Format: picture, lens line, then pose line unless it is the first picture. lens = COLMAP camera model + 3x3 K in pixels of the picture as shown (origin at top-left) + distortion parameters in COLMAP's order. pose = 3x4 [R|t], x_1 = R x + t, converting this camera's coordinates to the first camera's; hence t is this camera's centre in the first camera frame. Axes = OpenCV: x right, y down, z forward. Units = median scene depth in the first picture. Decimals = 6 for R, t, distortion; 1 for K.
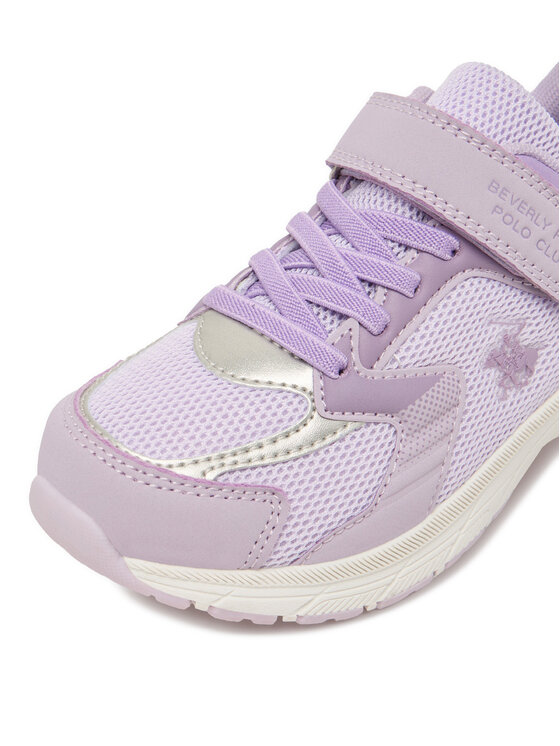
lens RADIAL K [[1318.2, 0, 281.4], [0, 1318.2, 372.8], [0, 0, 1]] dist [-0.051496, 0.000000]
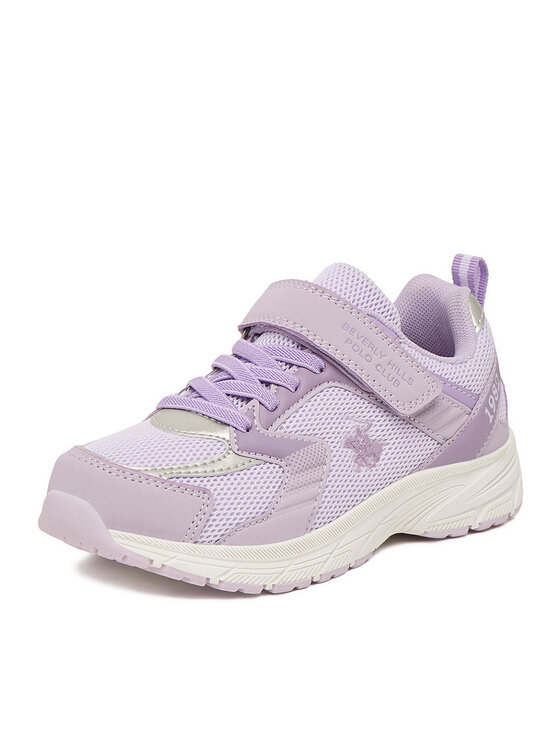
lens RADIAL K [[1318.2, 0, 279.1], [0, 1318.2, 372.8], [0, 0, 1]] dist [-0.011652, 0.000000]
pose [[0.998443, 0.004511, 0.055601, -0.004432], [0.010551, 0.963461, -0.267640, 0.336039], [-0.054777, 0.267810, 0.961913, -0.497319]]
